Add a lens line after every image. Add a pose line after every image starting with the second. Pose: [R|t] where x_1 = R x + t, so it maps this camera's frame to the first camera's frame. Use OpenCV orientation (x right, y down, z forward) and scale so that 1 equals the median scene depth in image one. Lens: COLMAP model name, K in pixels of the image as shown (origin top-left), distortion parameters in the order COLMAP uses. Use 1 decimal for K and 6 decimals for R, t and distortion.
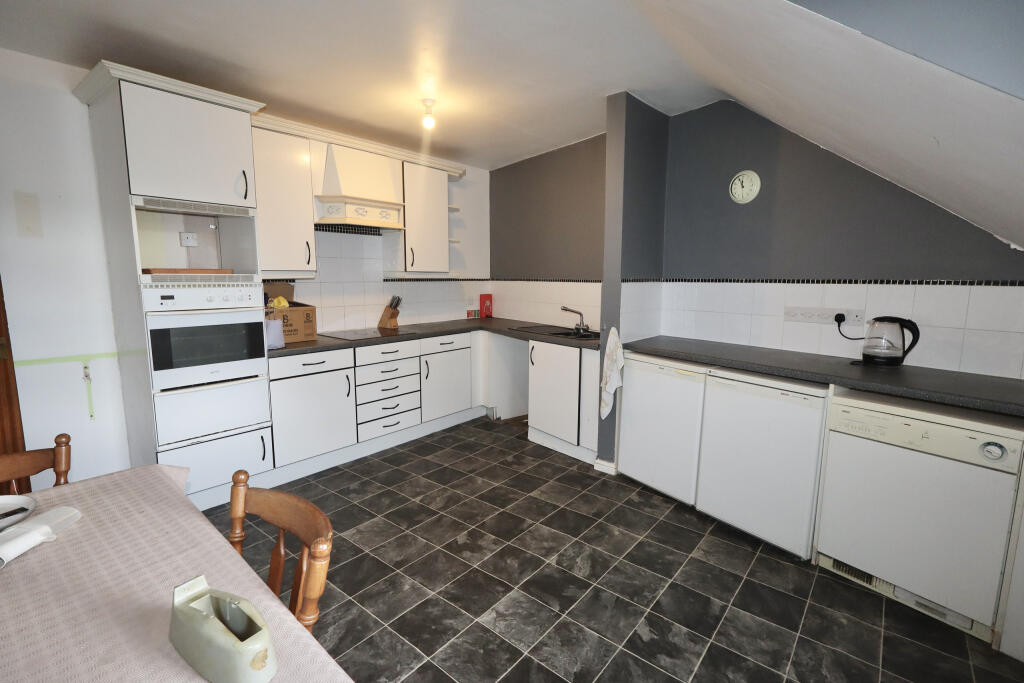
lens RADIAL K [[479.3, 0, 505.8], [0, 479.3, 339.8], [0, 0, 1]] dist [0.001008, 0.046659]
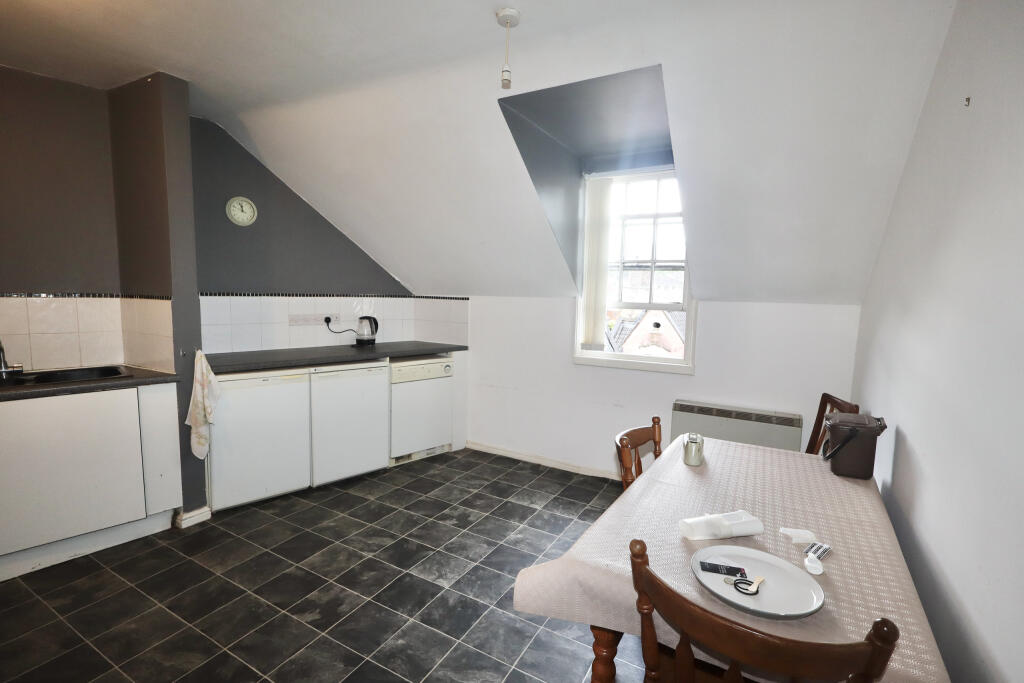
lens RADIAL K [[479.3, 0, 505.8], [0, 479.3, 339.8], [0, 0, 1]] dist [0.001008, 0.046659]
pose [[-0.152501, -0.103953, 0.982821, -0.918331], [0.113064, 0.986089, 0.121843, -0.111301], [-0.981815, 0.129703, -0.138627, 0.739154]]
